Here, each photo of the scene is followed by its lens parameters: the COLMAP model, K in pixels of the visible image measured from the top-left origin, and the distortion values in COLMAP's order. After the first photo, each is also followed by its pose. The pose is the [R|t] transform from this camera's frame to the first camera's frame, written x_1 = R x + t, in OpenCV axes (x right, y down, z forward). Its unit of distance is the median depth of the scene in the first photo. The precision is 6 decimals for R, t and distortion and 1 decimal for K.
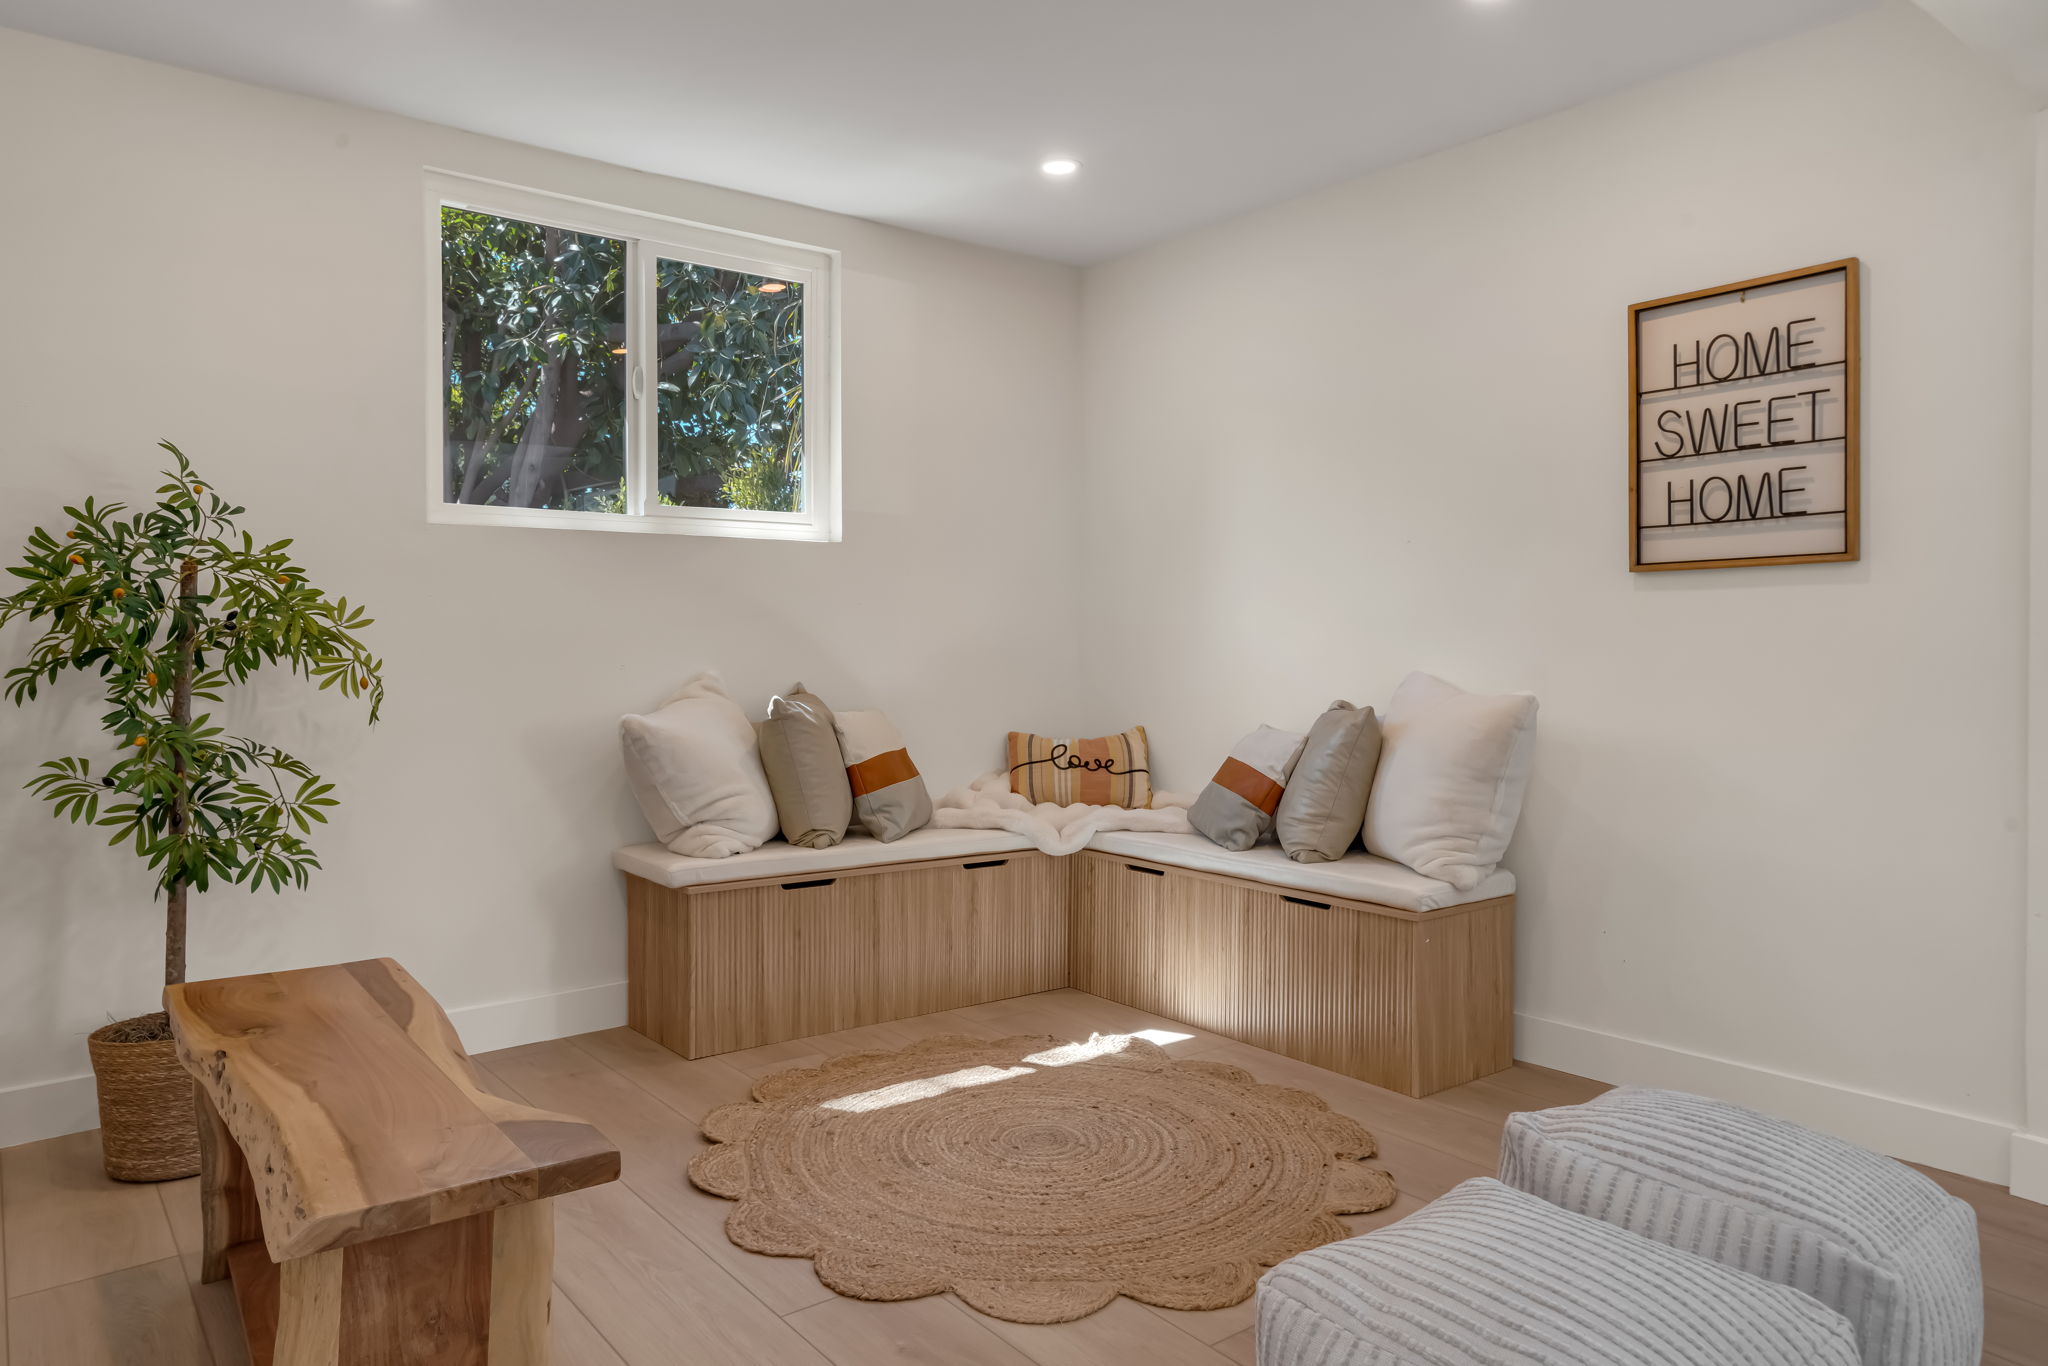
lens RADIAL K [[1293.4, 0, 1024.0], [0, 1293.4, 683.0], [0, 0, 1]] dist [0.013407, -0.000175]
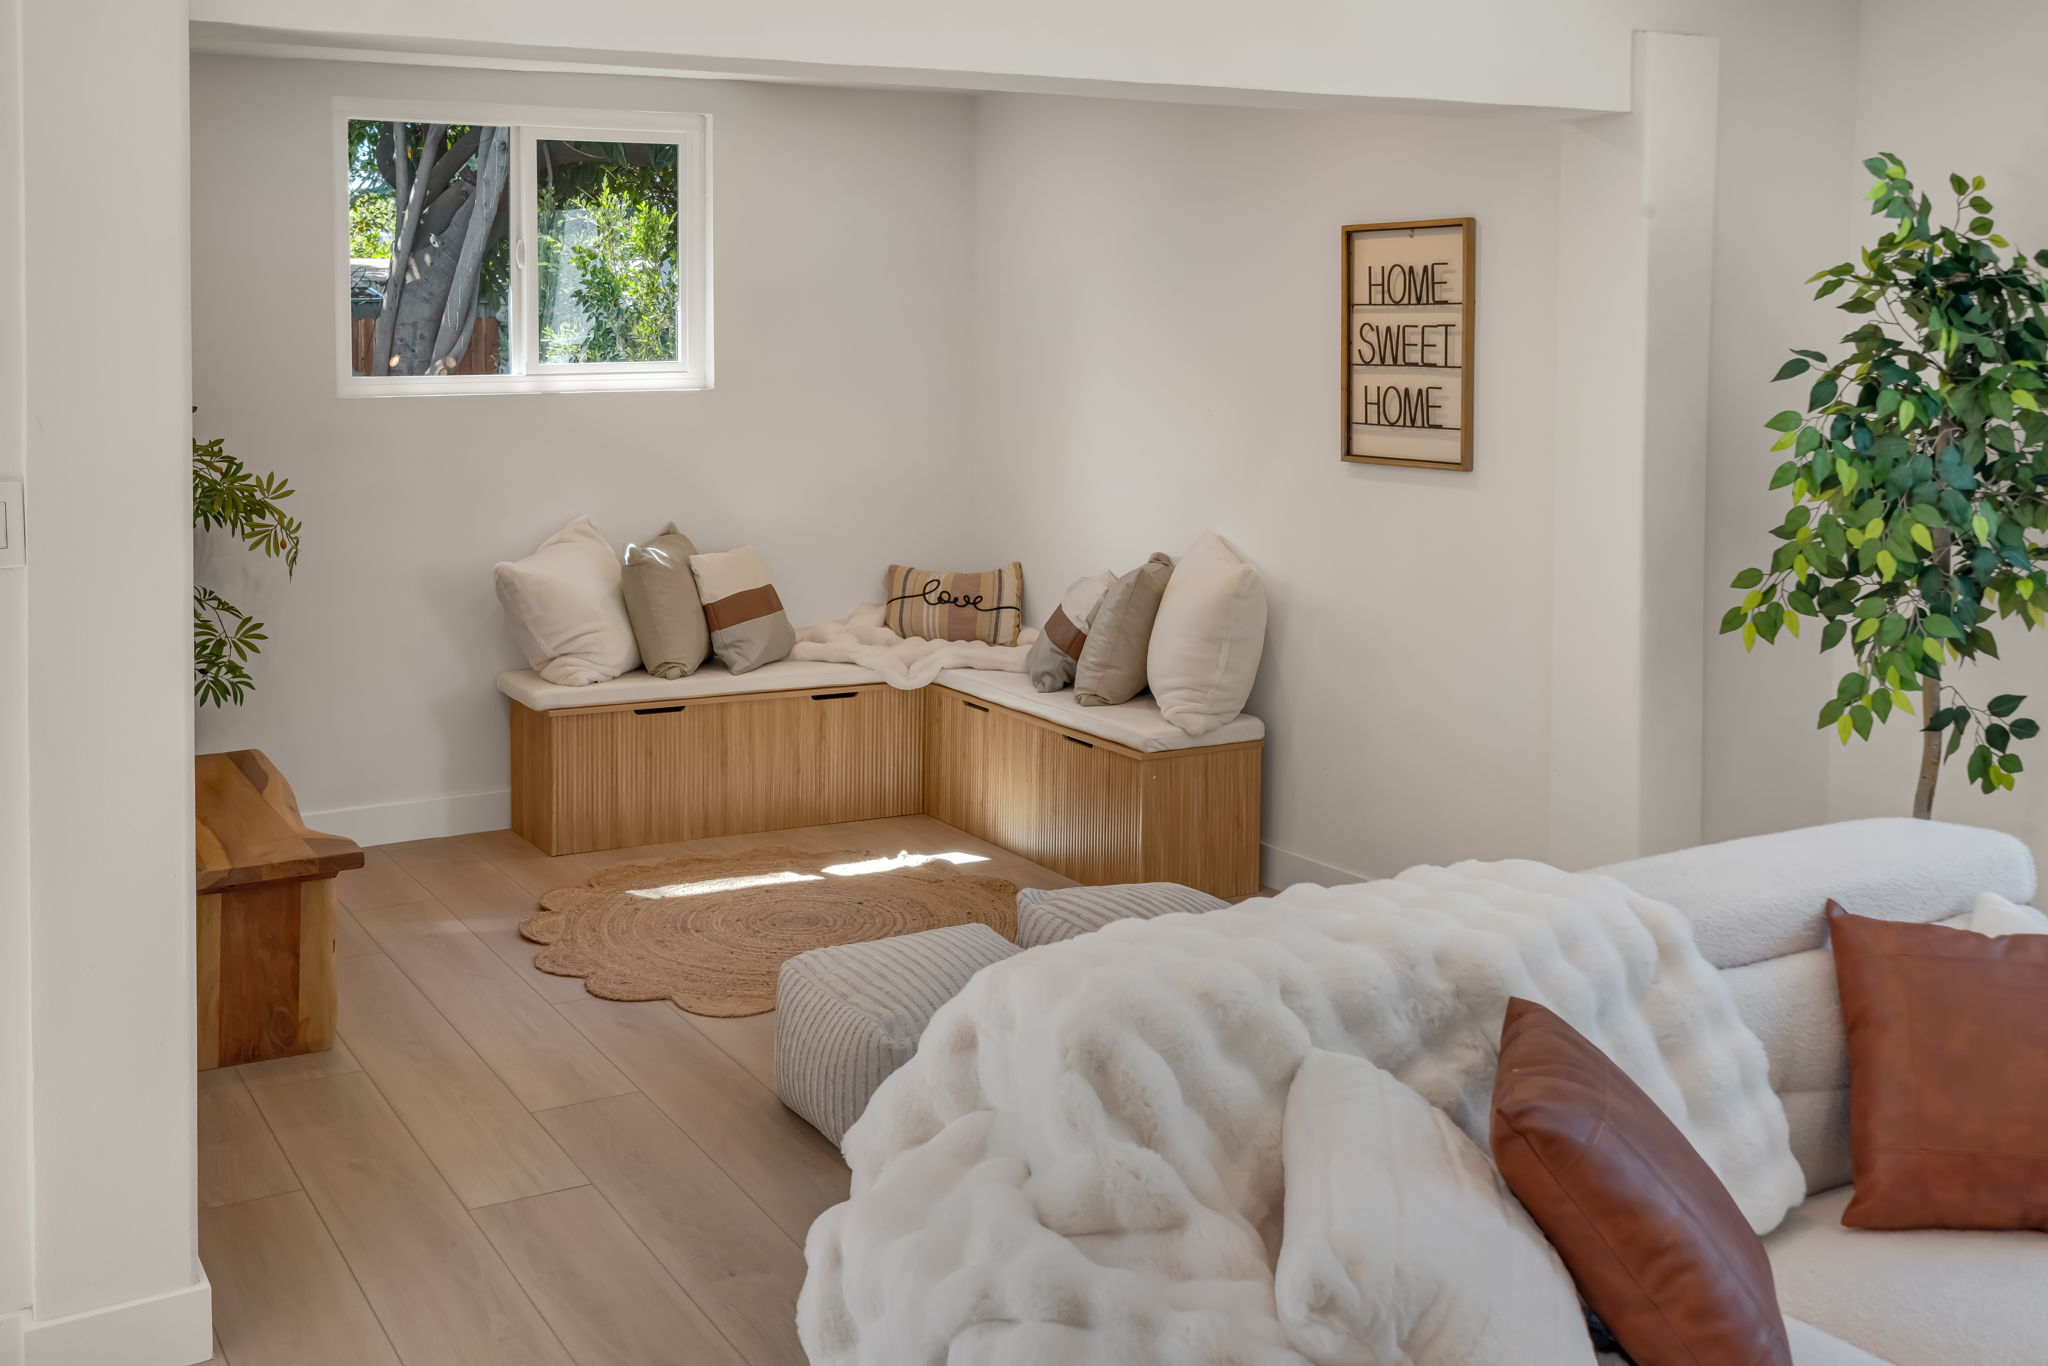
lens RADIAL K [[2060.1, 0, 1016.0], [0, 2060.1, 494.5], [0, 0, 1]] dist [0.037872, 0.006818]
pose [[0.990235, 0.017289, -0.138334, 0.390794], [-0.009245, 0.998240, 0.058586, -0.142765], [0.139104, -0.056735, 0.988651, -0.735545]]
